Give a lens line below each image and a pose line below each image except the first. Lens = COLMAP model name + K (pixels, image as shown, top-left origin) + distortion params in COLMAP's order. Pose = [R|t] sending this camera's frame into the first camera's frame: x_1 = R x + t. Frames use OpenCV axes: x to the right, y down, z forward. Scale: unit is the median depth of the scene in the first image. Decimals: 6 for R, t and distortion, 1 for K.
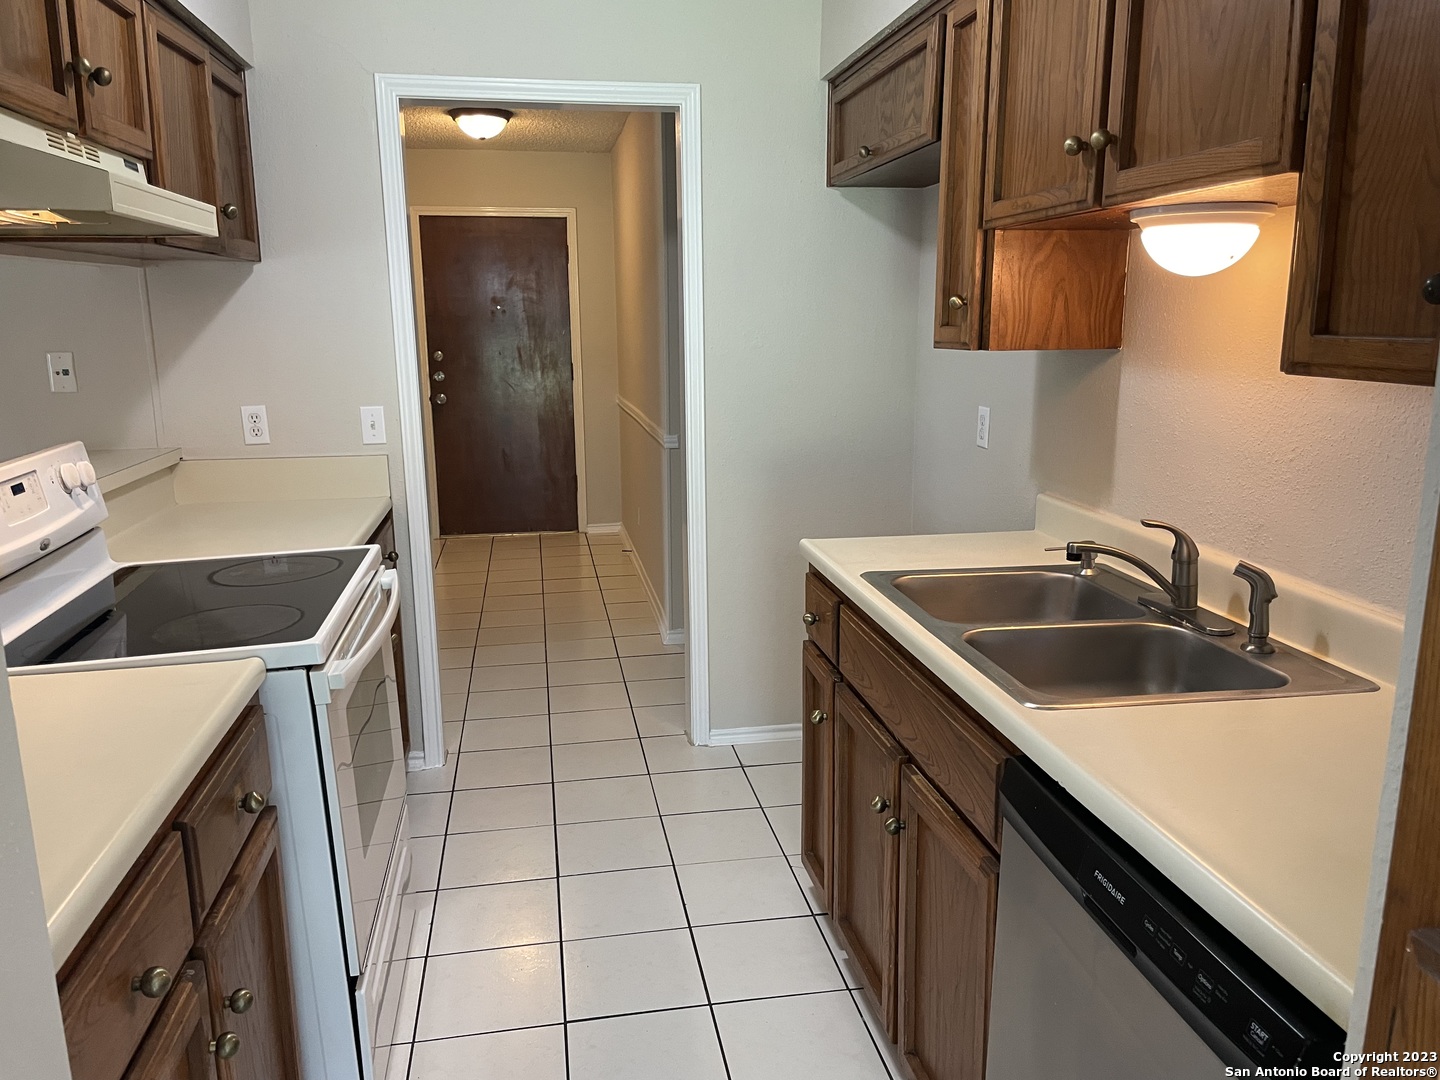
lens RADIAL K [[1088.8, 0, 722.6], [0, 1088.8, 554.3], [0, 0, 1]] dist [0.074625, -0.101667]
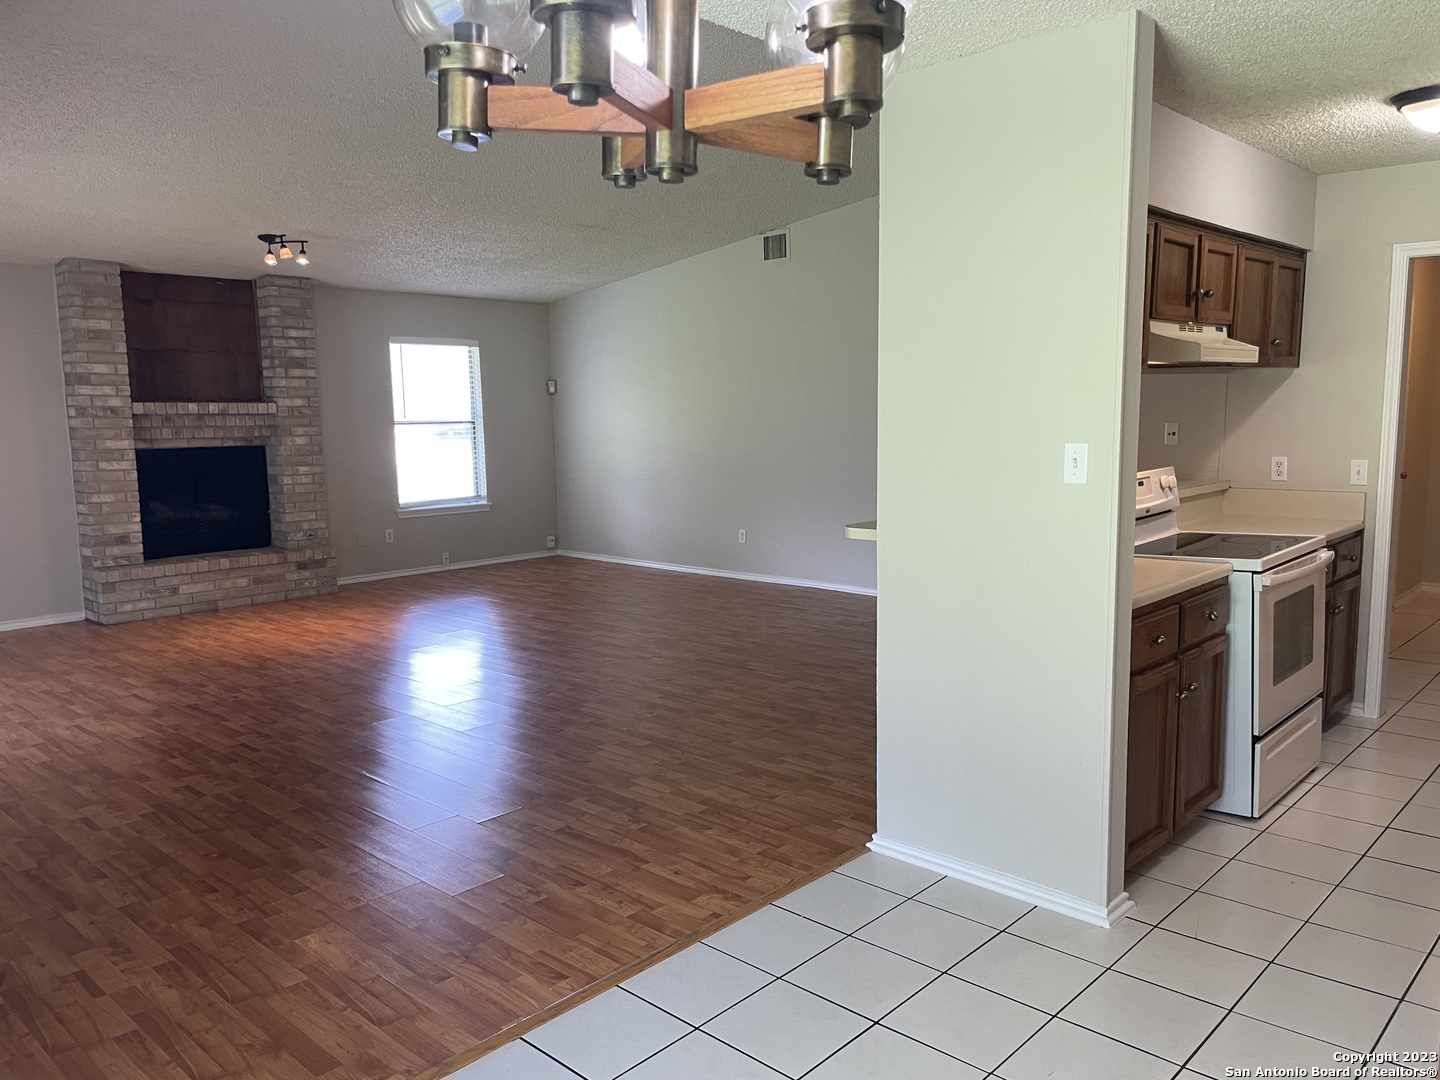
lens RADIAL K [[1088.8, 0, 725.8], [0, 1088.8, 550.4], [0, 0, 1]] dist [0.074625, -0.101667]
pose [[0.601757, 0.105487, -0.791682, 0.546947], [-0.158100, 0.987357, 0.011388, 0.159496], [0.782874, 0.118312, 0.610827, -0.869020]]
